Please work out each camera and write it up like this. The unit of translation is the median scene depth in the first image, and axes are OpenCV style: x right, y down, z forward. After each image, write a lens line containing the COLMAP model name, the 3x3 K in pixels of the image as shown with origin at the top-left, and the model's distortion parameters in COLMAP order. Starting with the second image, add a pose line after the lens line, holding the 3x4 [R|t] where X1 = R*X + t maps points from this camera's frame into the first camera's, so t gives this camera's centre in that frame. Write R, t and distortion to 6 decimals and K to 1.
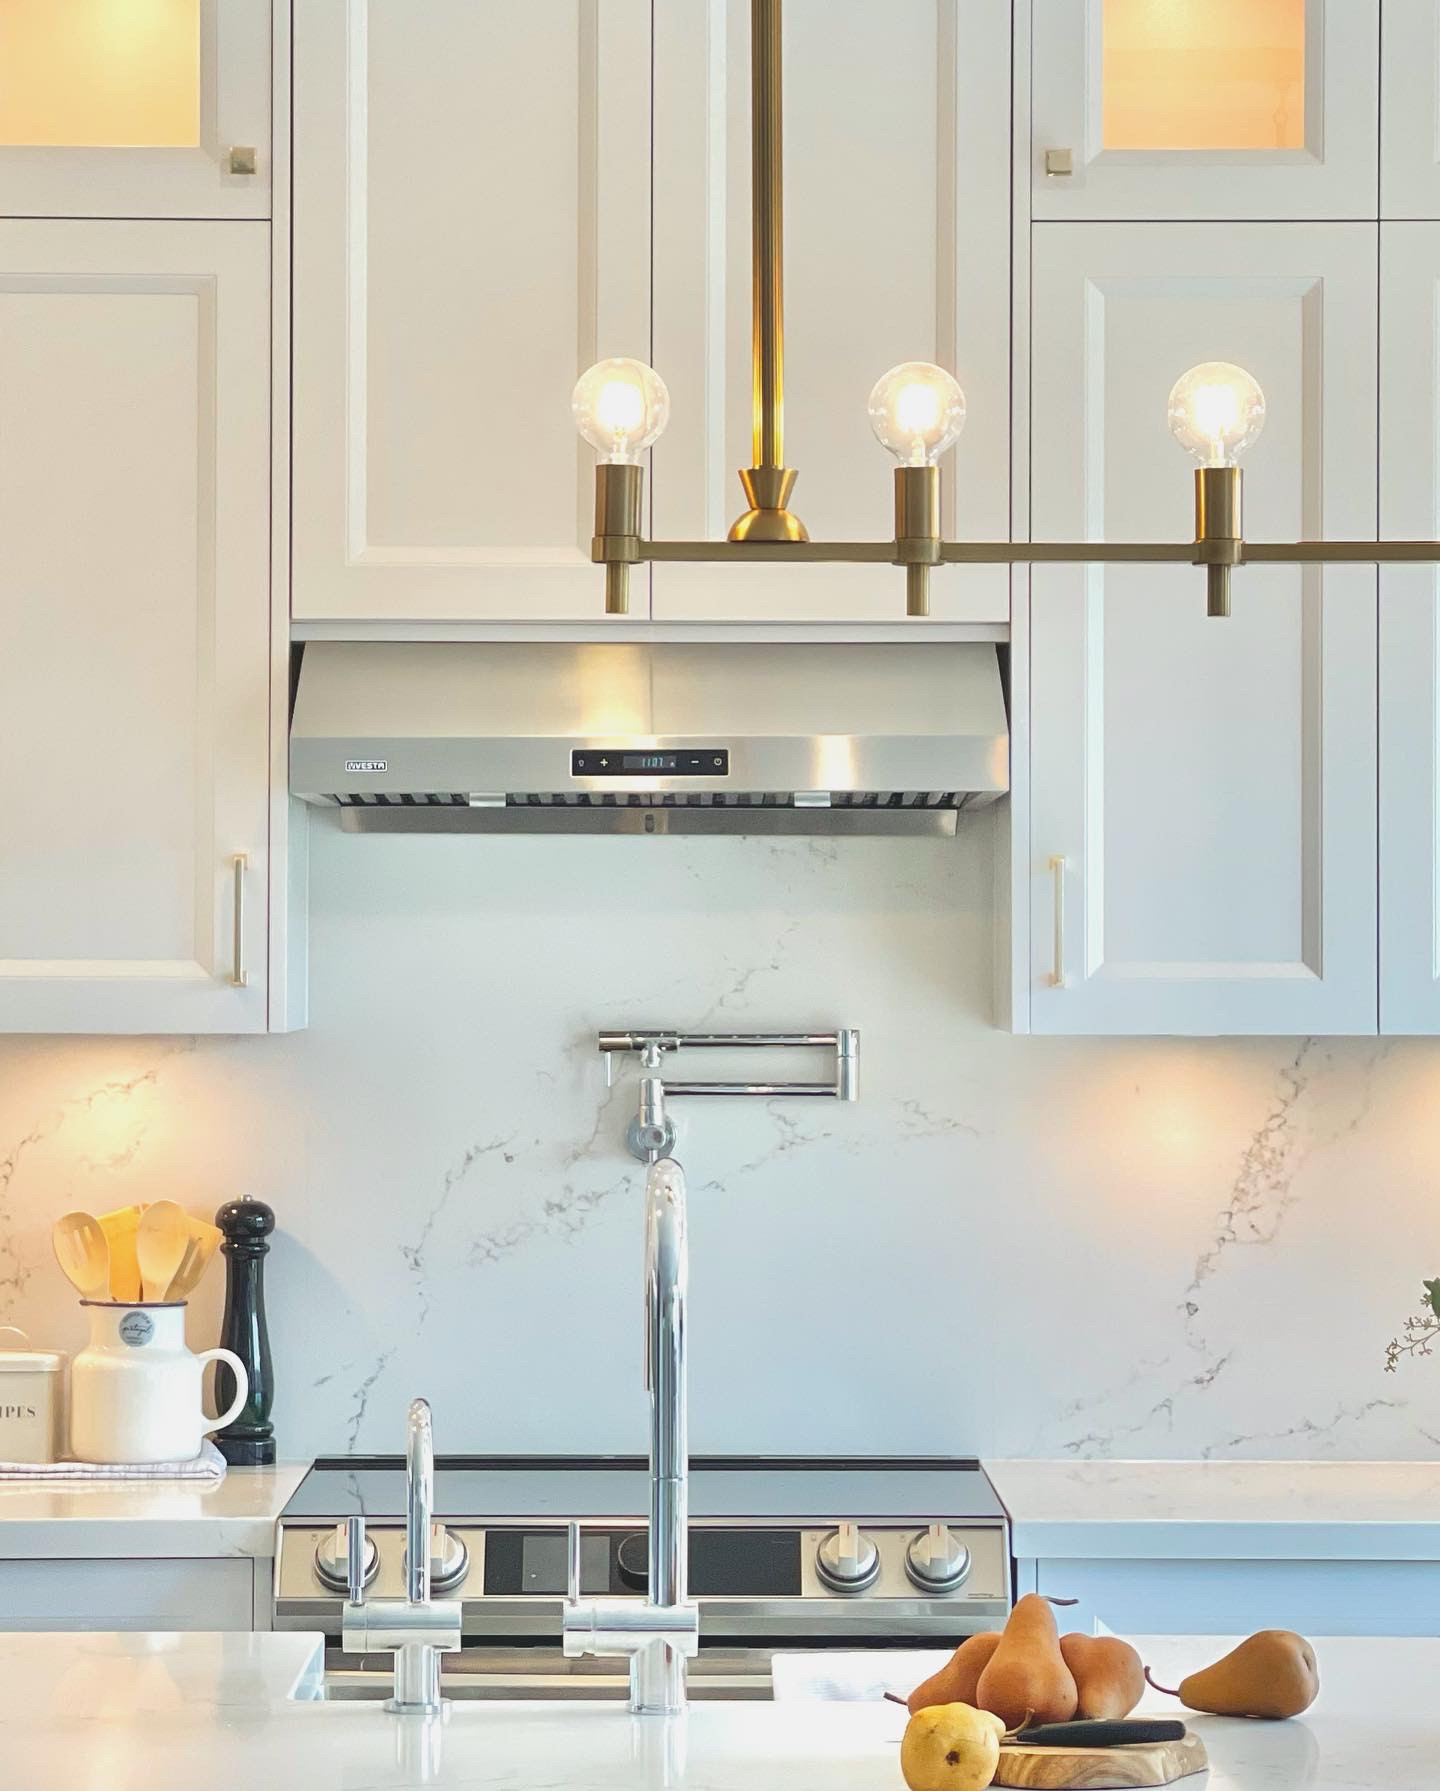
lens RADIAL K [[5324.5, 0, 720.0], [0, 5324.5, 895.5], [0, 0, 1]] dist [0.091901, 0.791607]
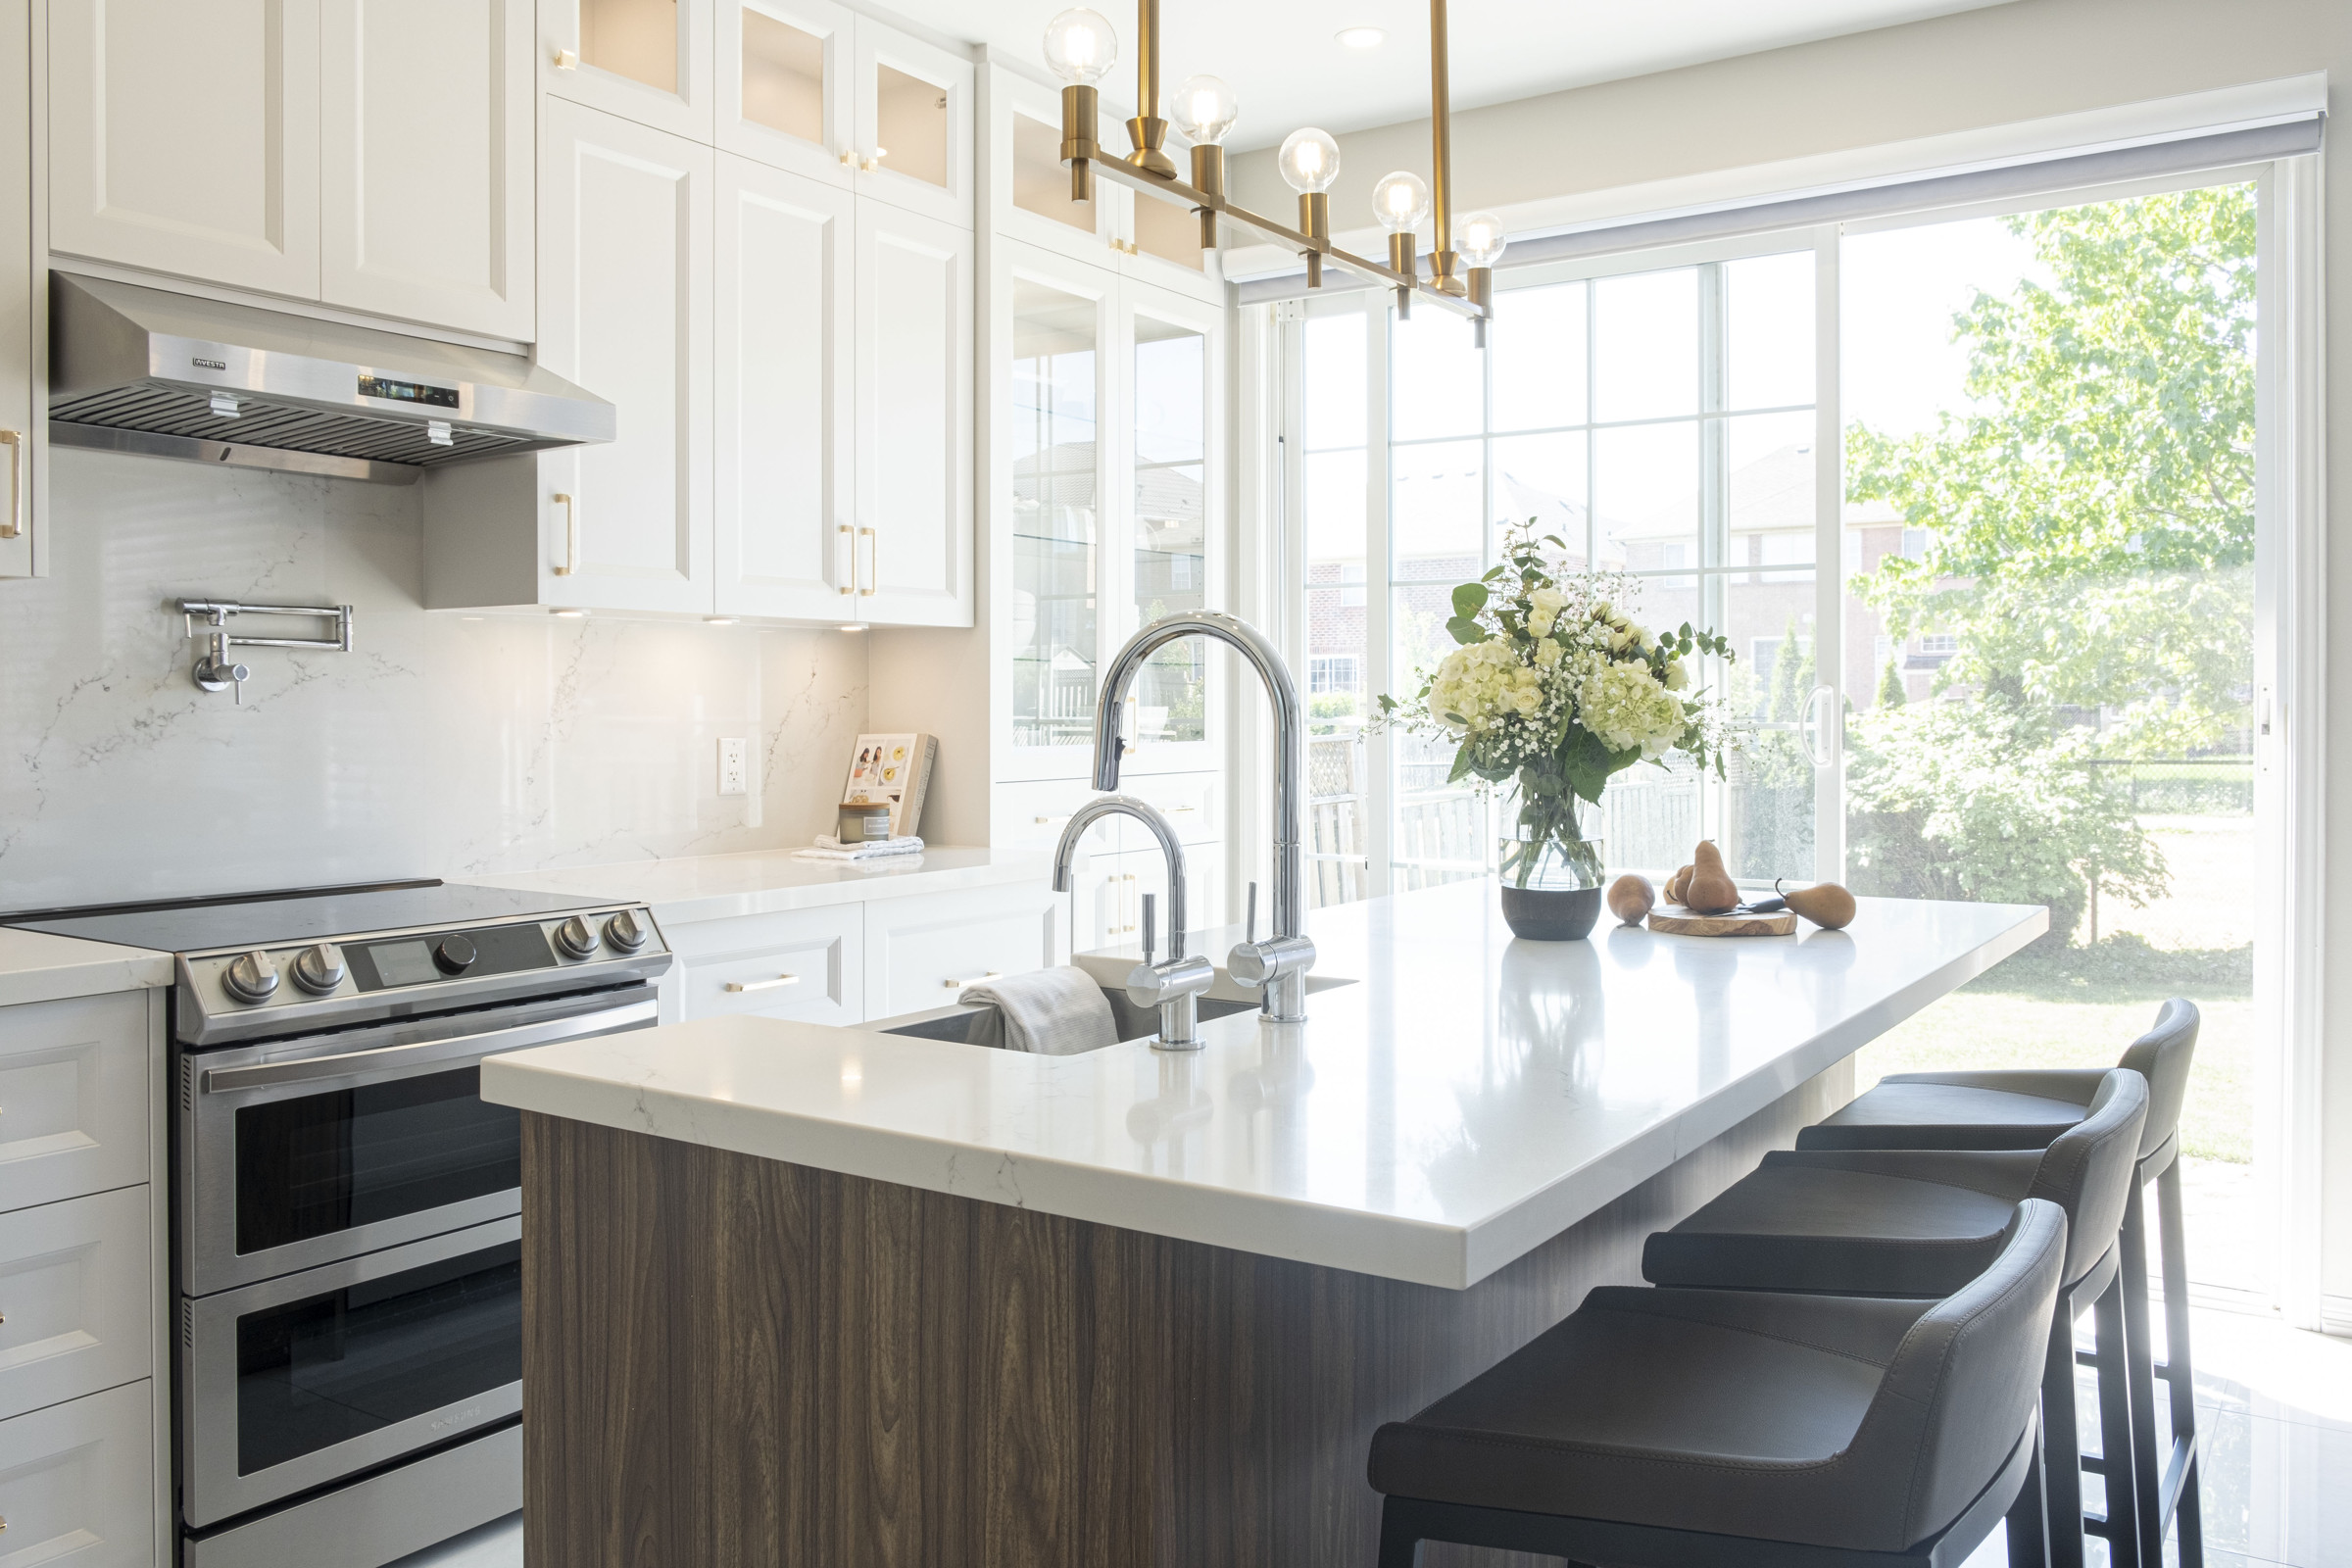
lens RADIAL K [[1792.1, 0, 1177.5], [0, 1792.1, 743.8], [0, 0, 1]] dist [-0.066083, 0.039586]
pose [[0.562903, -0.017255, 0.826343, -0.266787], [-0.010246, 0.999560, 0.027851, 0.049399], [-0.826460, -0.024144, 0.562478, 0.528539]]
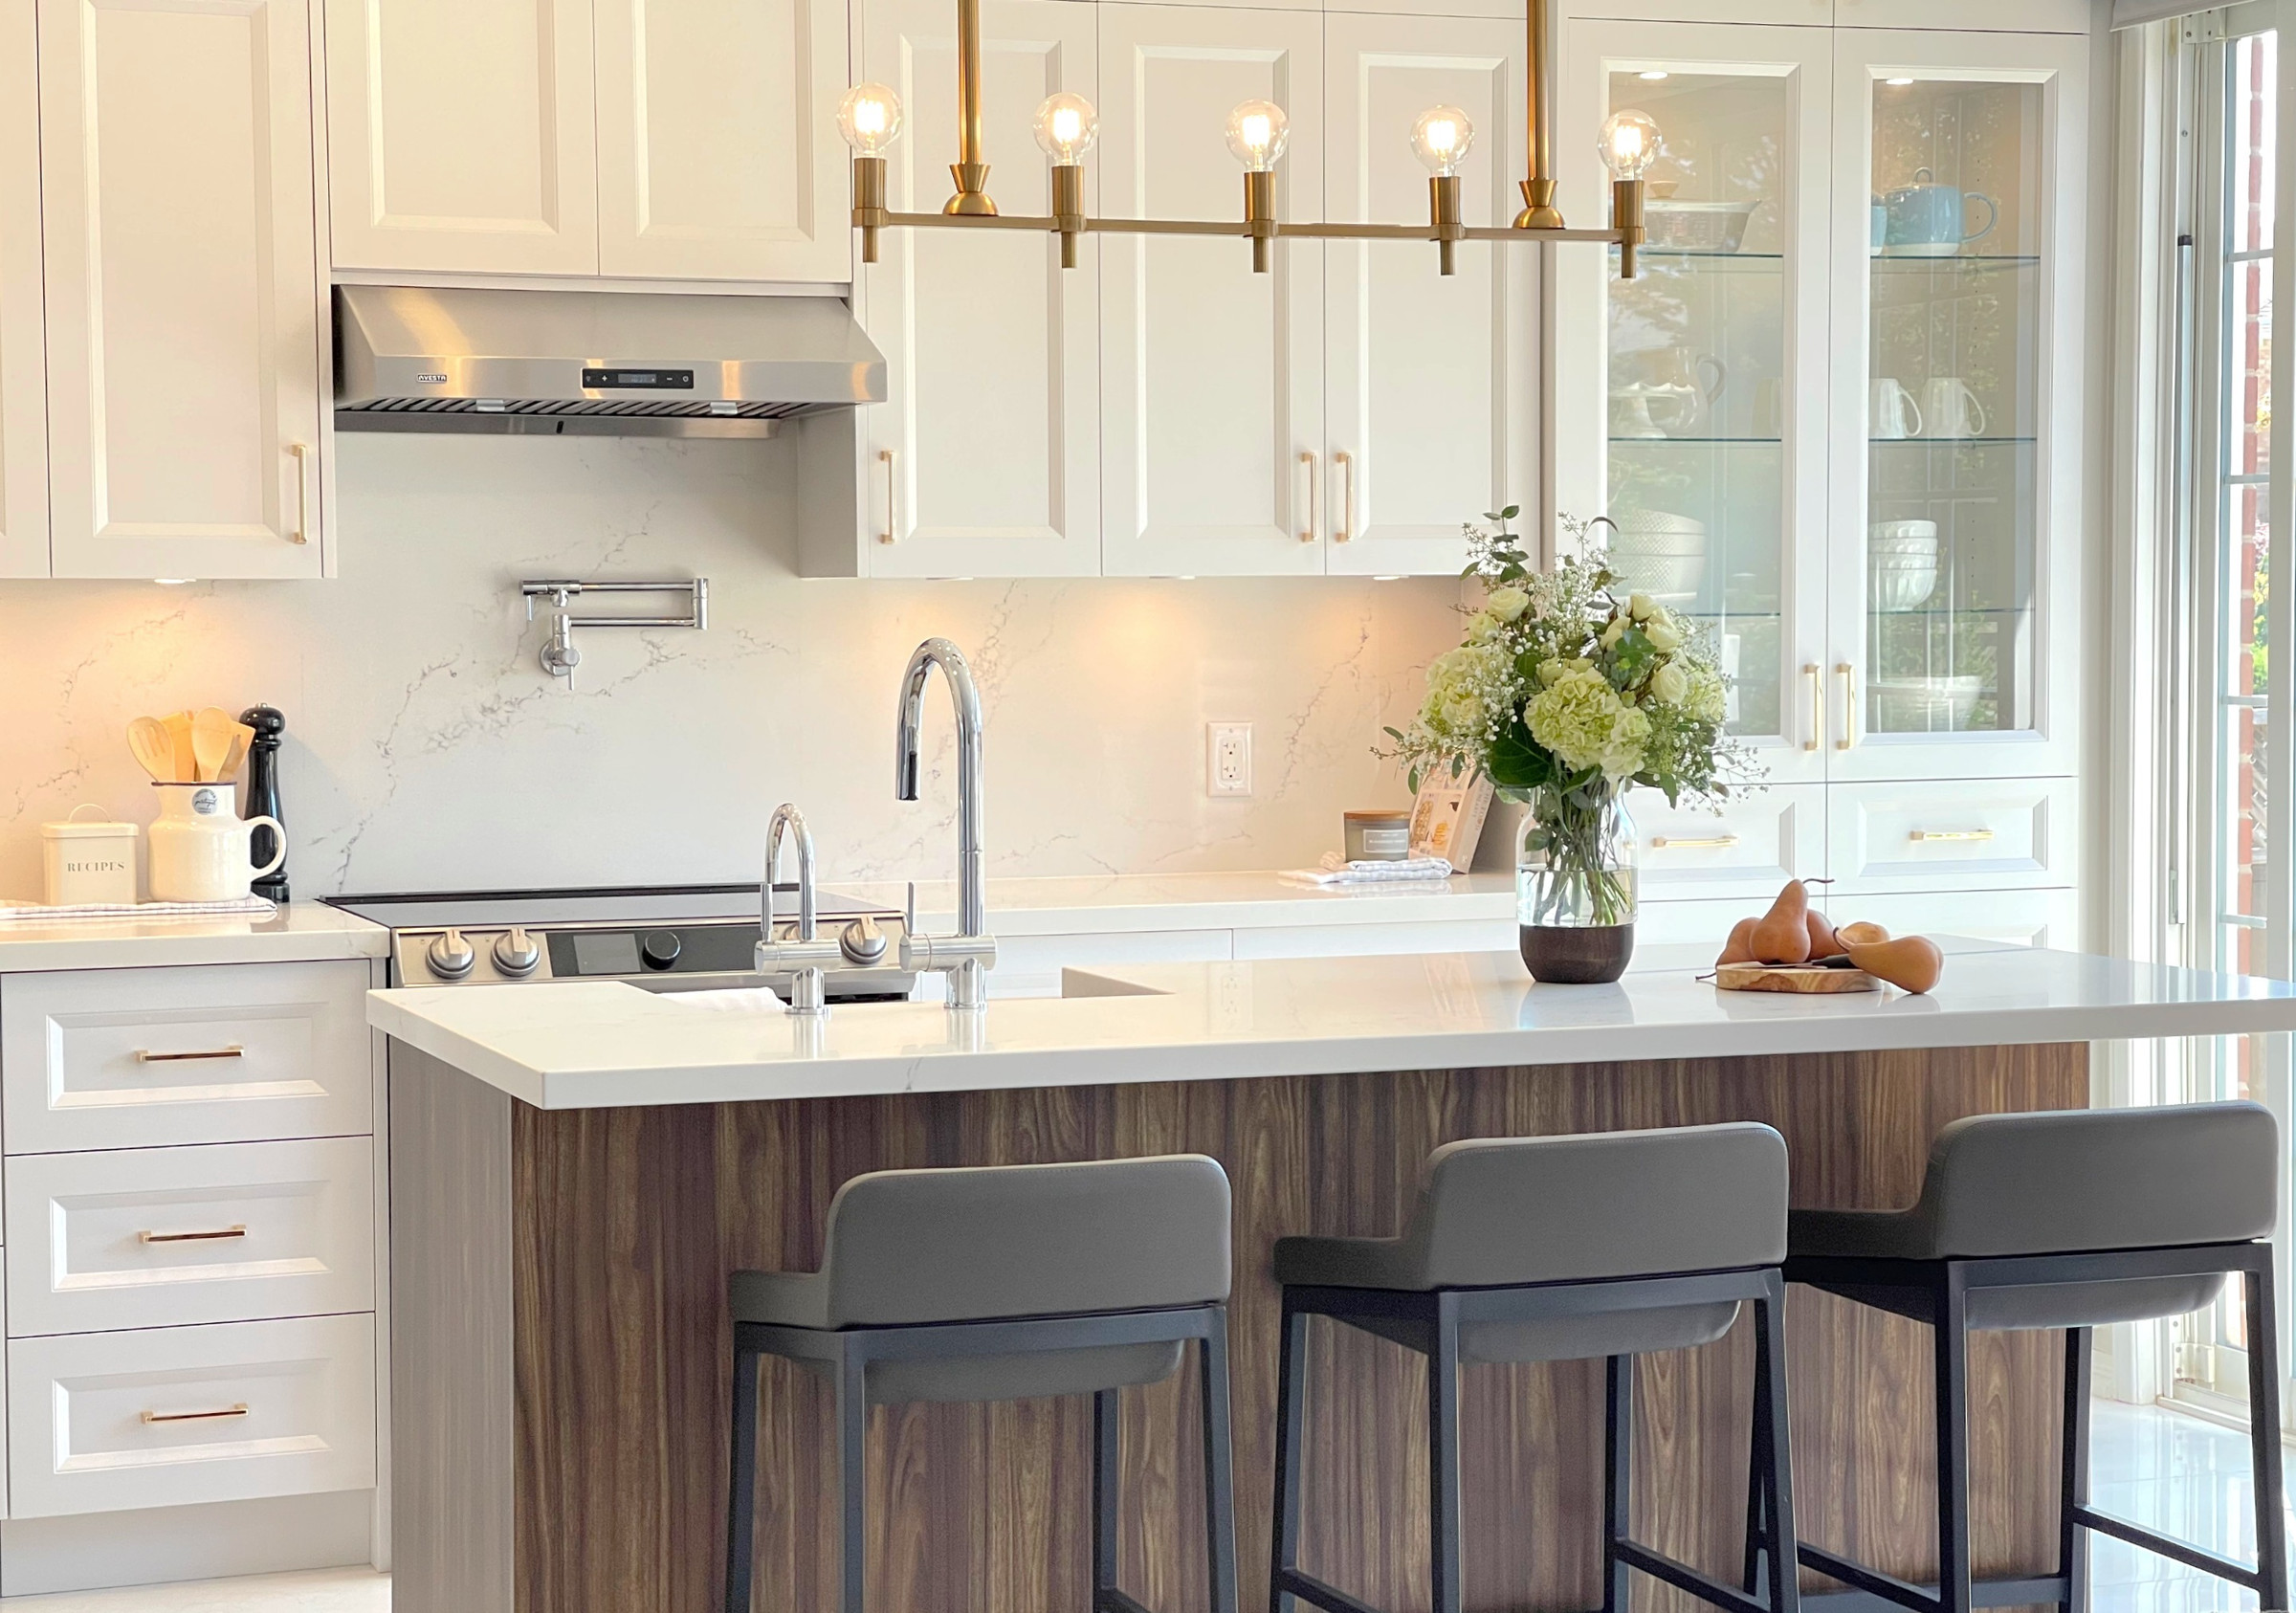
lens RADIAL K [[4197.5, 0, 1146.0], [0, 4197.5, 888.6], [0, 0, 1]] dist [0.067528, 0.359836]
pose [[0.941121, -0.029490, 0.336782, -0.243146], [0.001656, 0.996578, 0.082637, 0.015767], [-0.338067, -0.077214, 0.937949, -0.074150]]
